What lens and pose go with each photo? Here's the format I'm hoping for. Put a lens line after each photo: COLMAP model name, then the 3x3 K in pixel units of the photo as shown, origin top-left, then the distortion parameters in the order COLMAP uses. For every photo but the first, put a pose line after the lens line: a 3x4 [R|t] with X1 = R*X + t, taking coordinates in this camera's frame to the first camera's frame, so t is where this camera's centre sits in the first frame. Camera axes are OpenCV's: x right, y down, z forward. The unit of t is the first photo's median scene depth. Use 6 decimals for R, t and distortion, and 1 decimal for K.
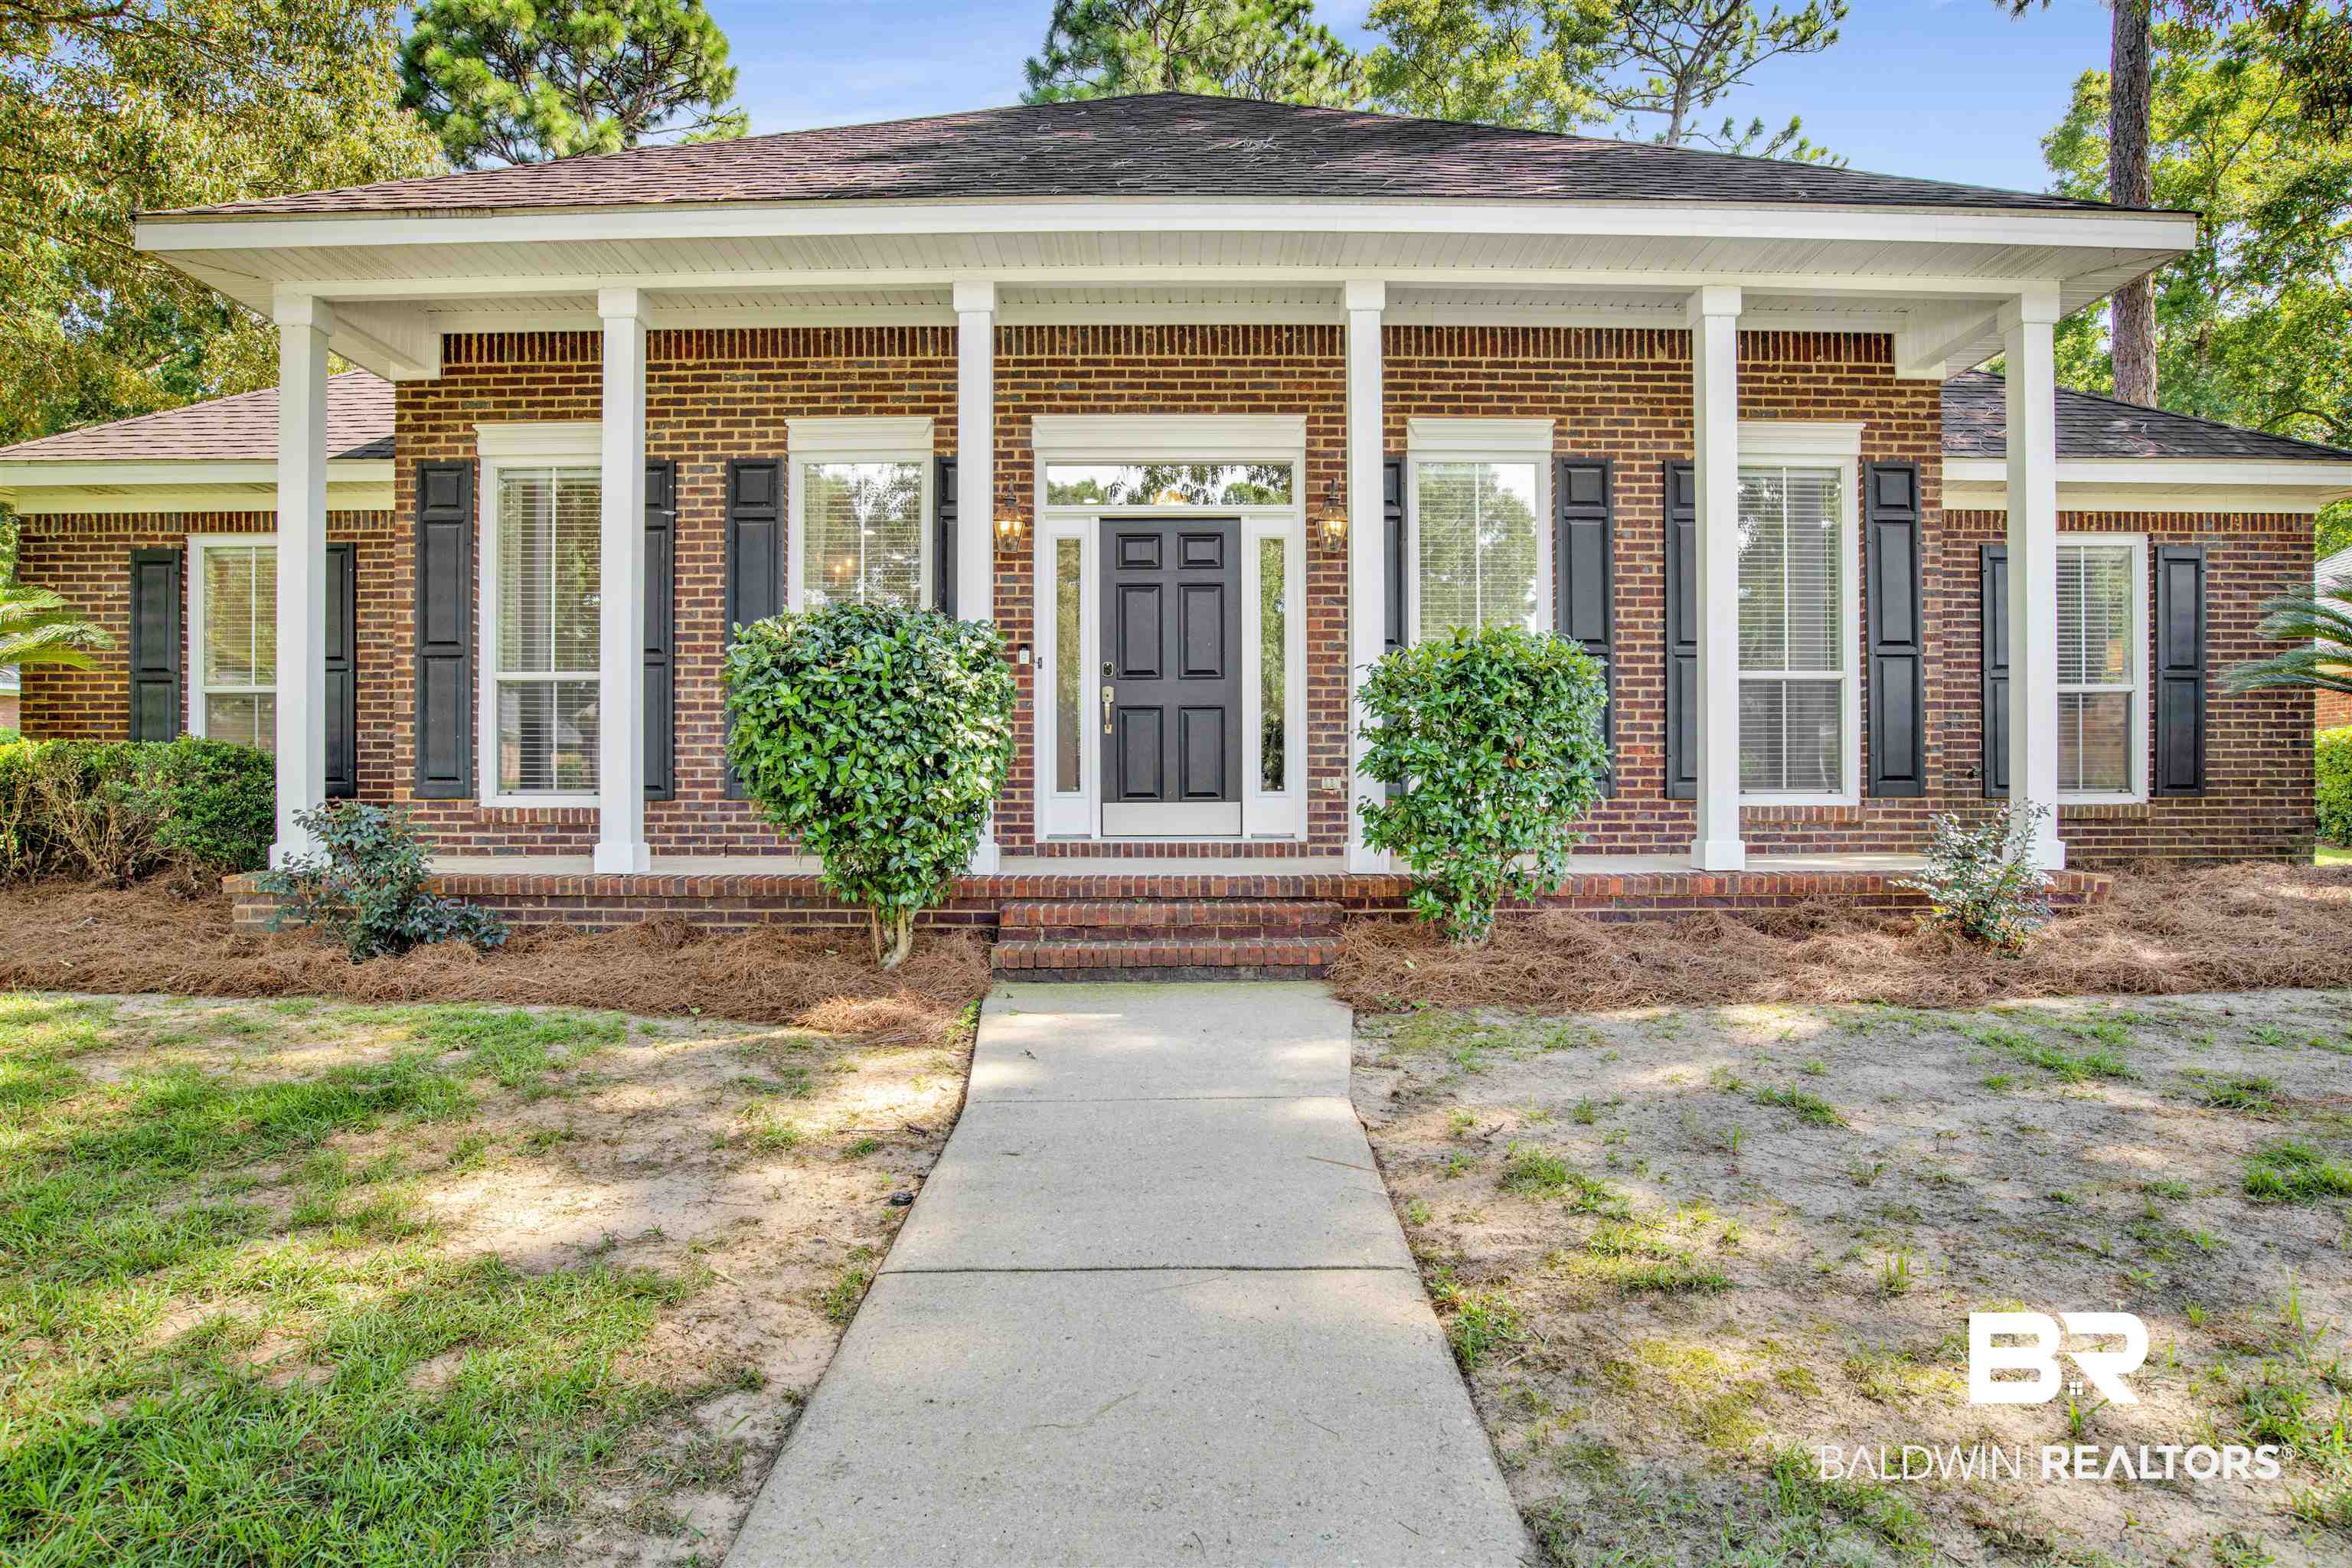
lens RADIAL K [[1319.6, 0, 1171.7], [0, 1319.6, 746.0], [0, 0, 1]] dist [-0.065634, 0.009155]
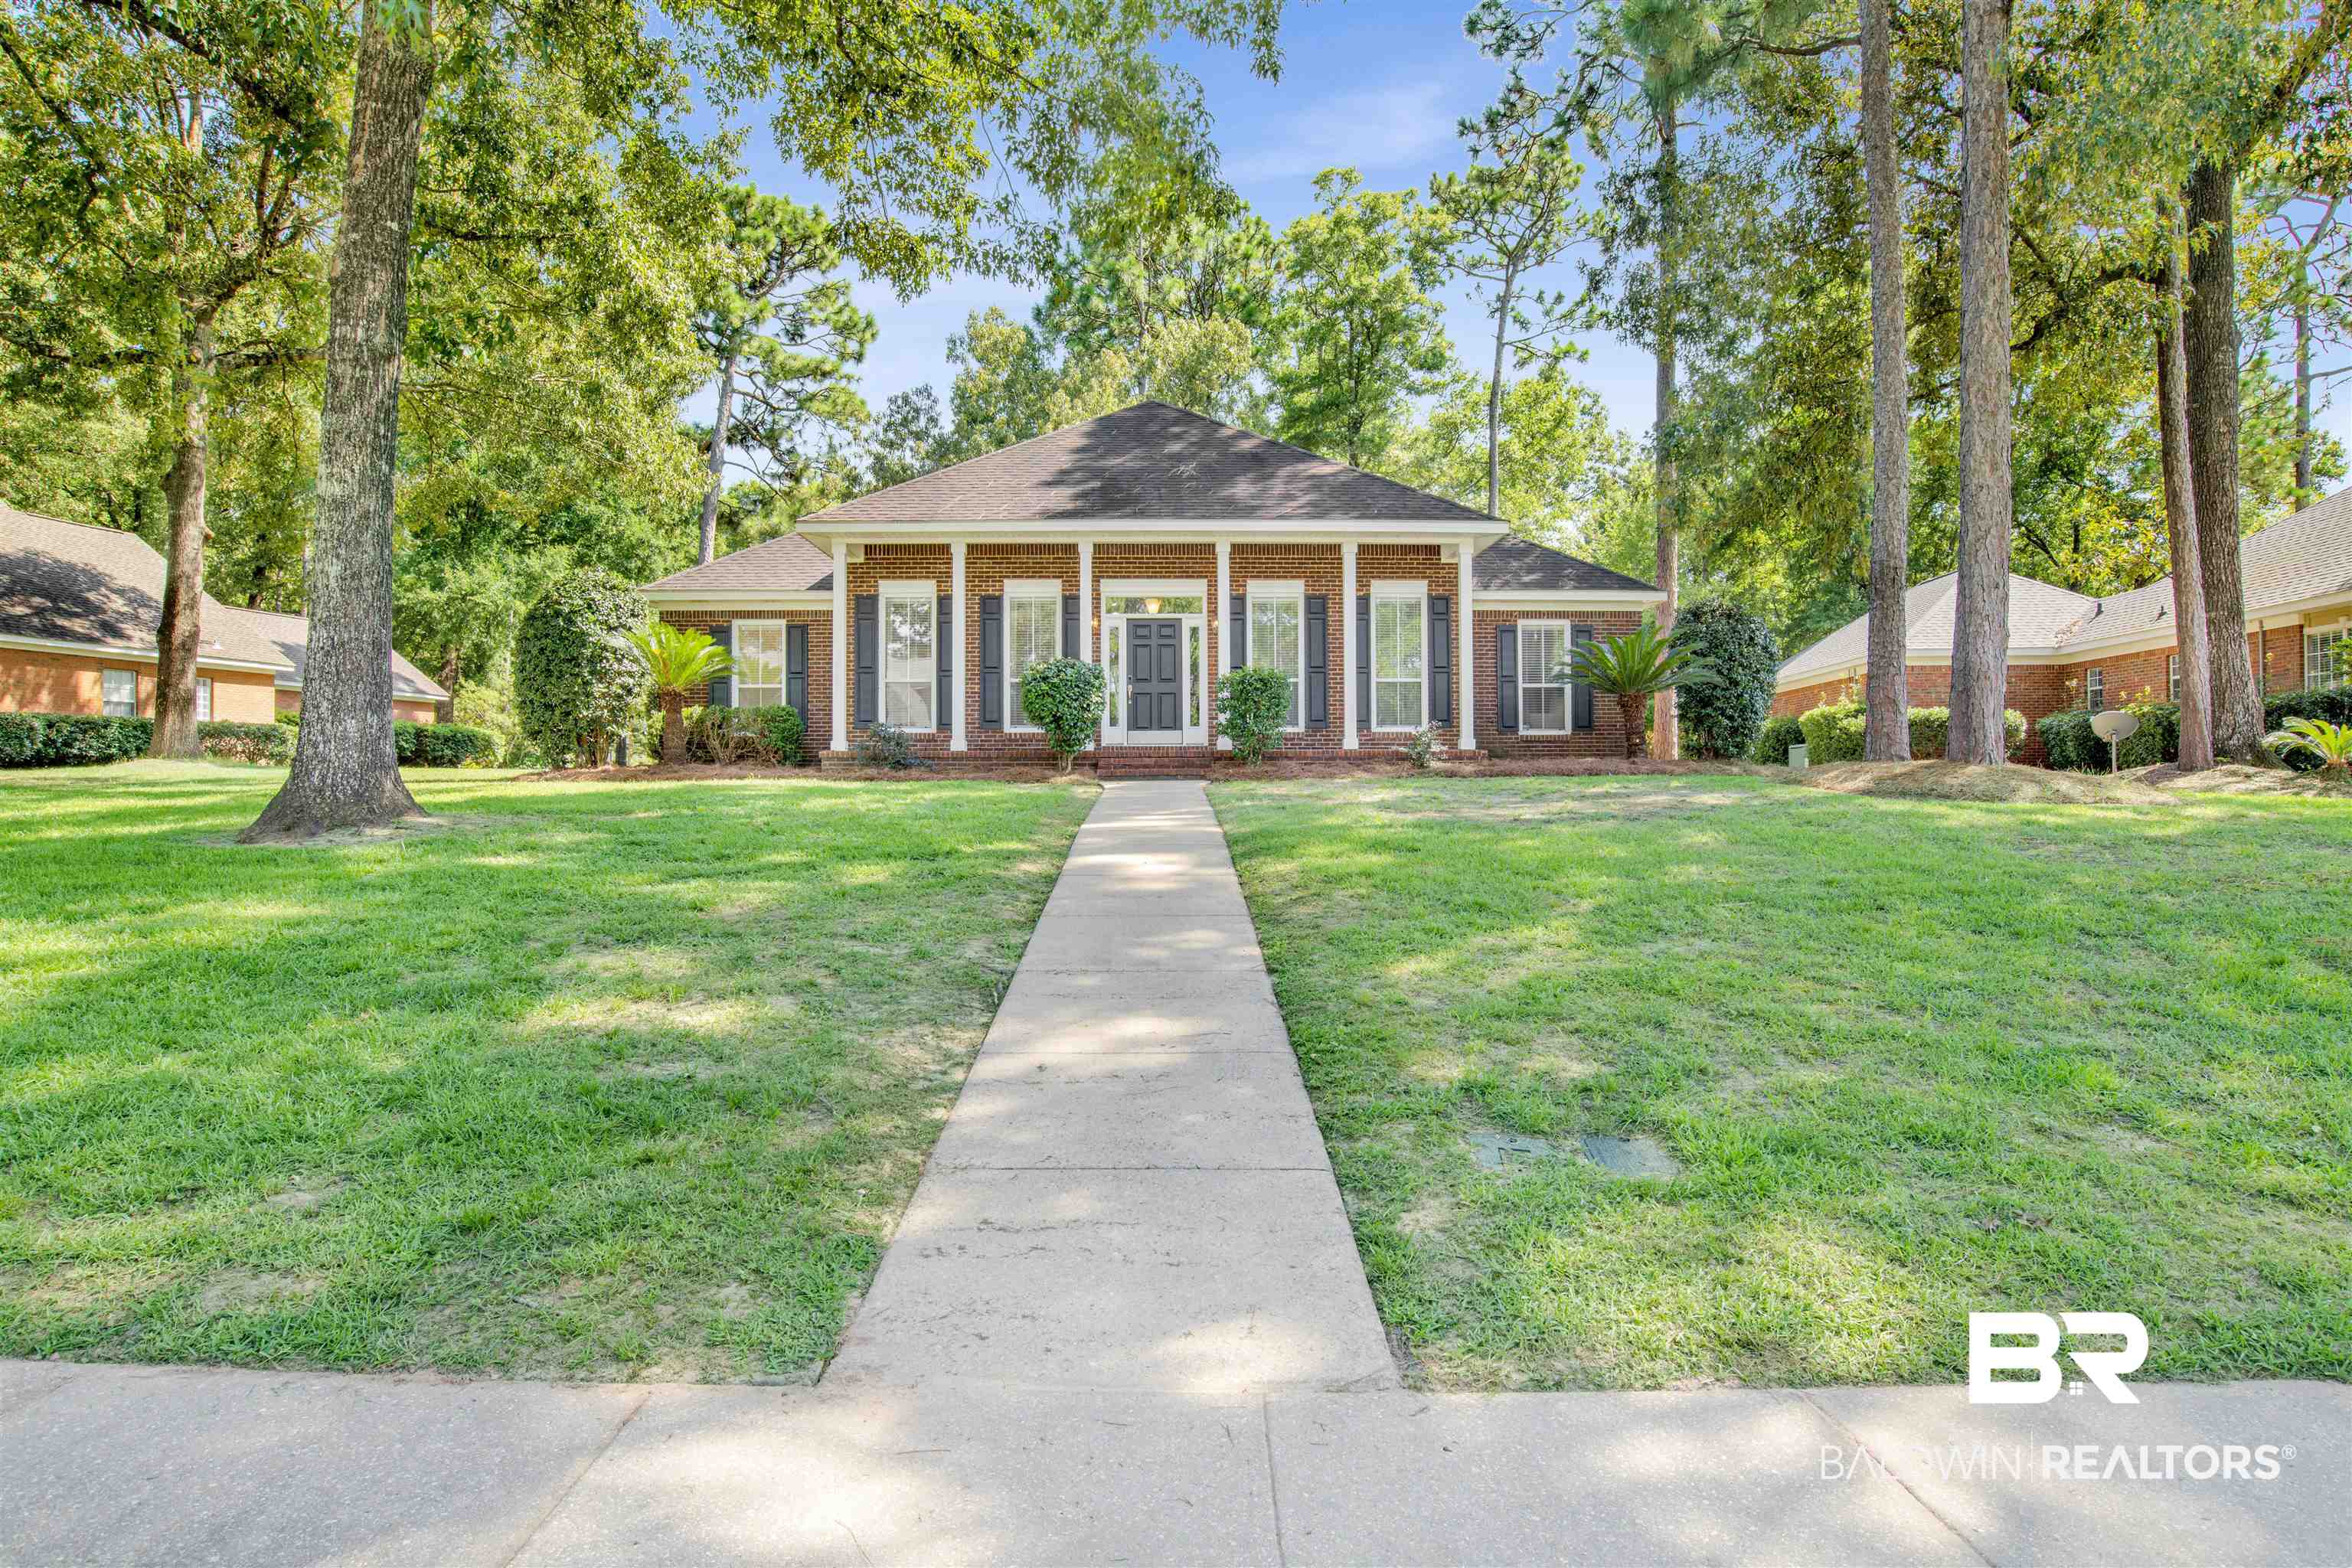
lens RADIAL K [[1269.1, 0, 1165.5], [0, 1269.1, 768.1], [0, 0, 1]] dist [-0.050796, 0.010041]
pose [[0.999892, -0.000869, 0.014689, -0.016010], [0.000656, 0.999895, 0.014477, 0.080248], [-0.014700, -0.014465, 0.999787, -1.463397]]
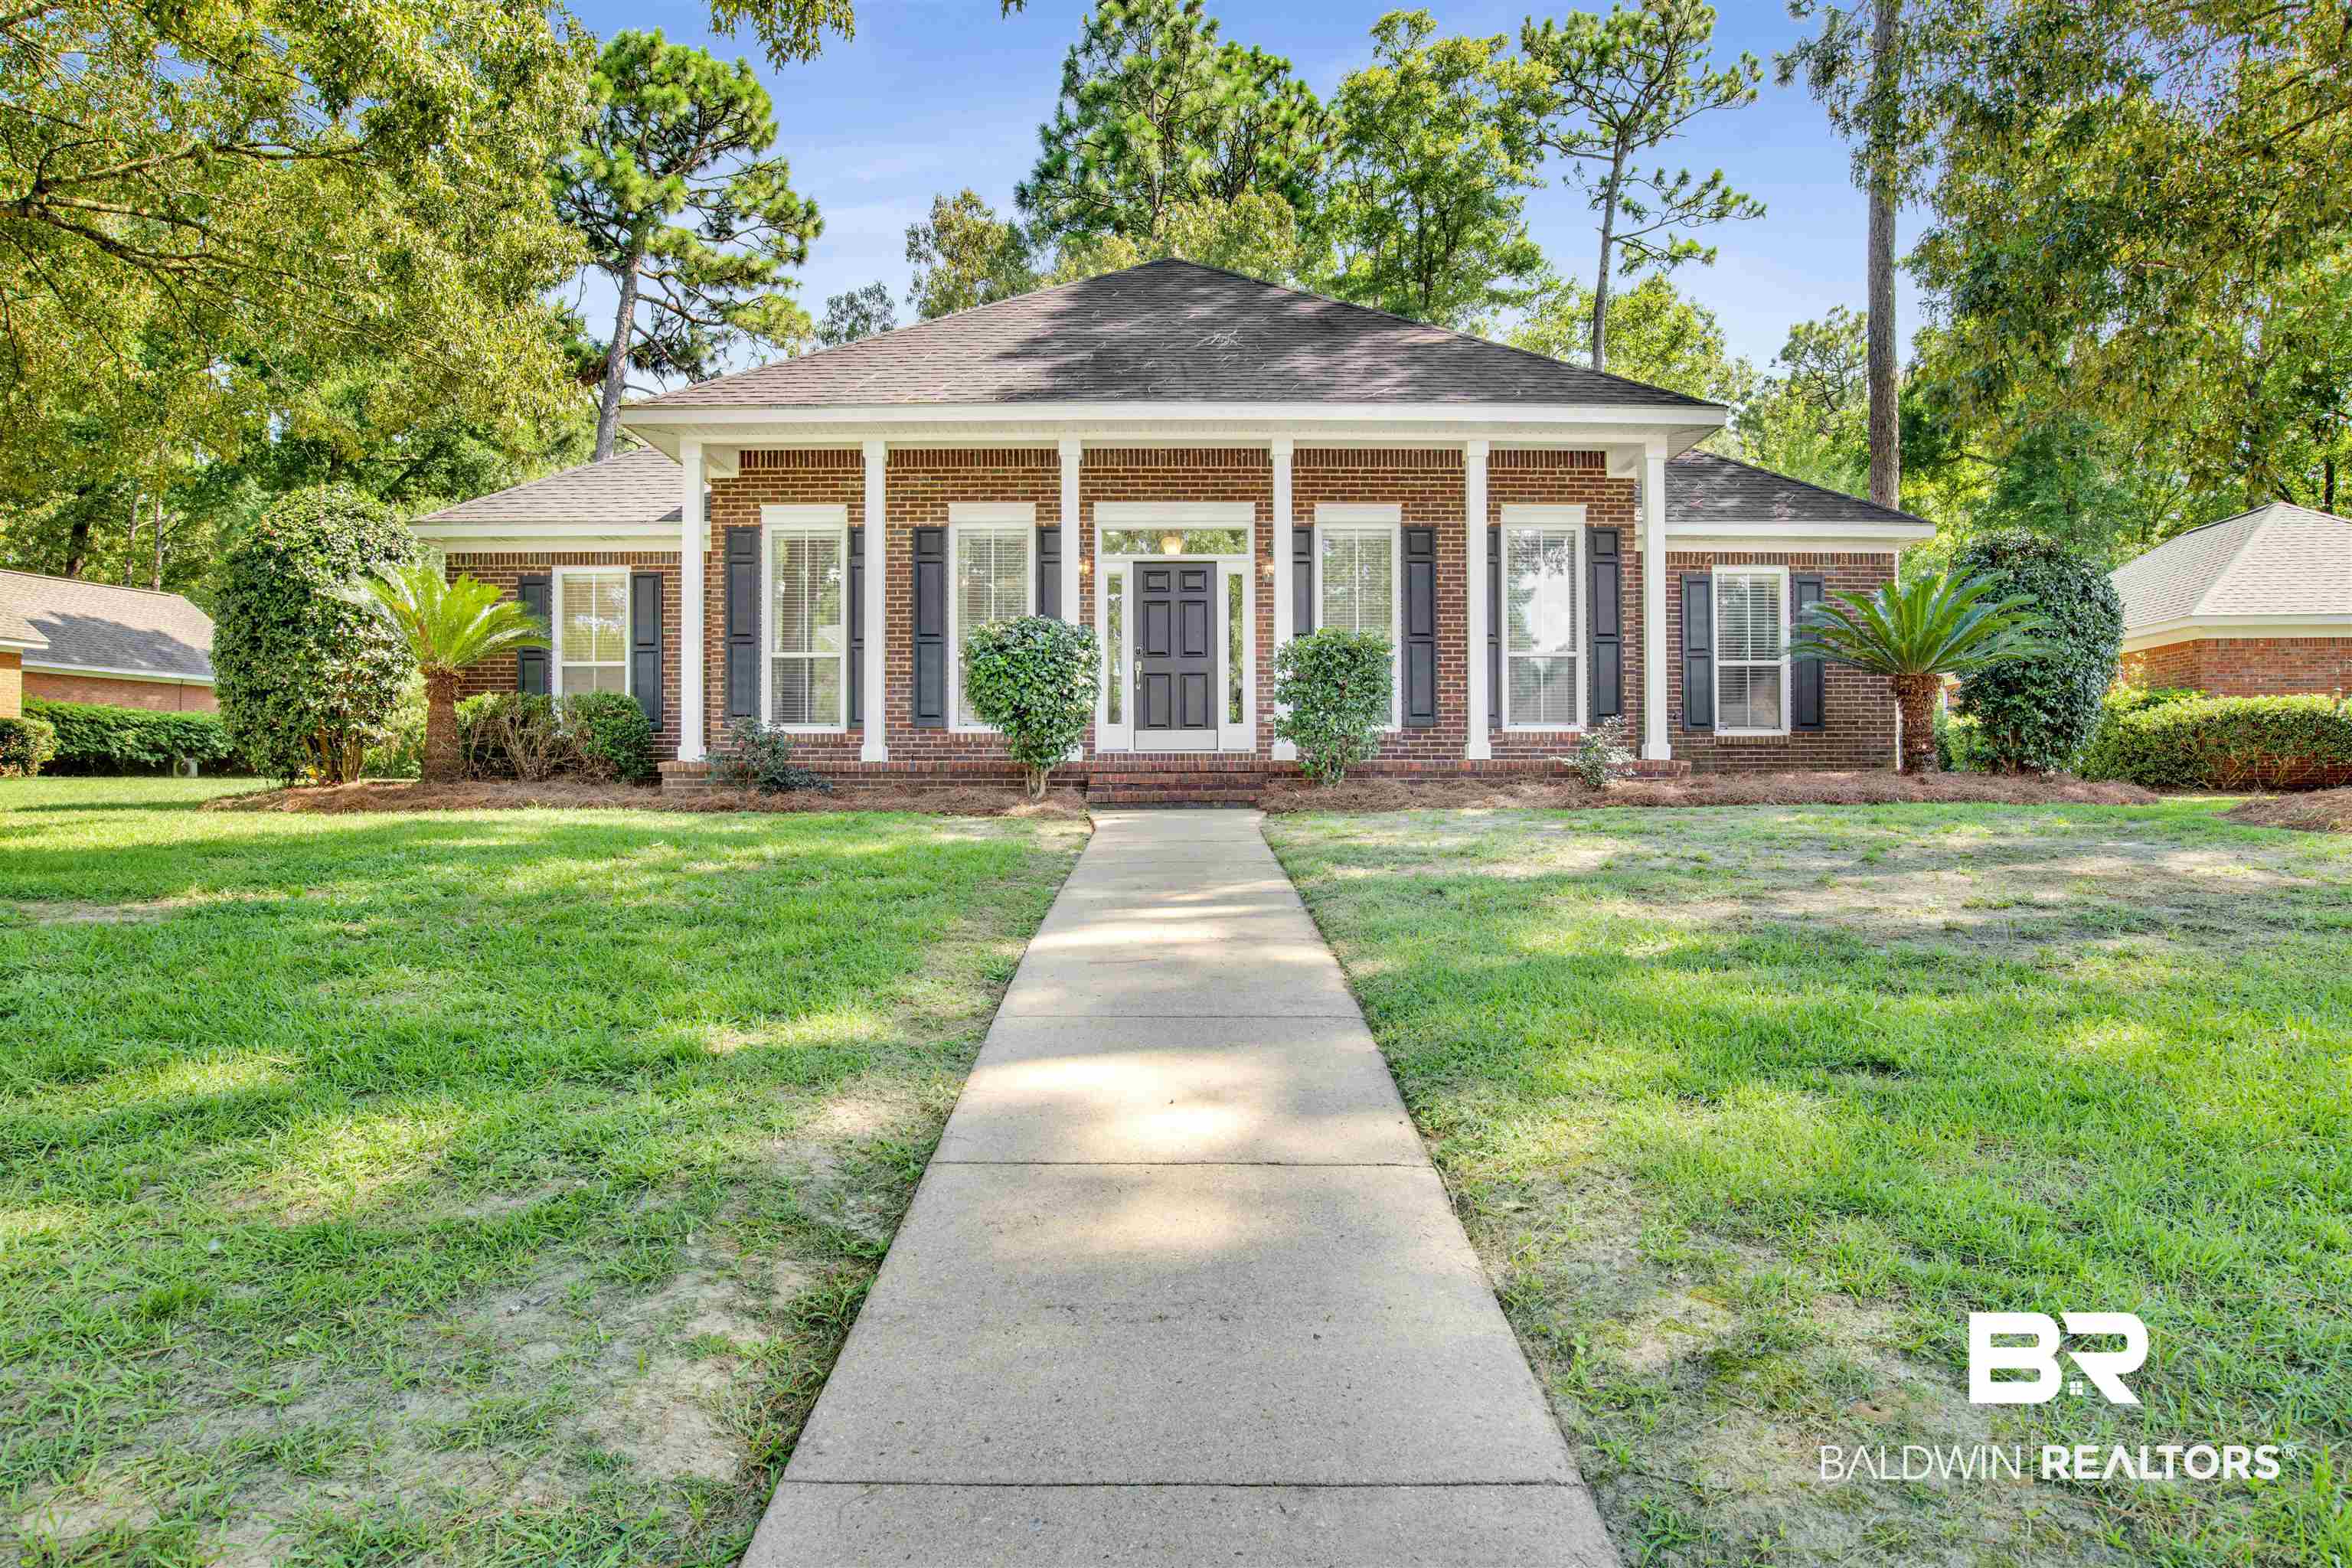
lens RADIAL K [[1395.6, 0, 1169.1], [0, 1395.6, 780.0], [0, 0, 1]] dist [-0.049263, 0.015599]
pose [[0.999977, -0.000658, 0.006715, -0.021033], [0.000491, 0.999691, 0.024840, 0.062798], [-0.006729, -0.024836, 0.999669, -0.804559]]
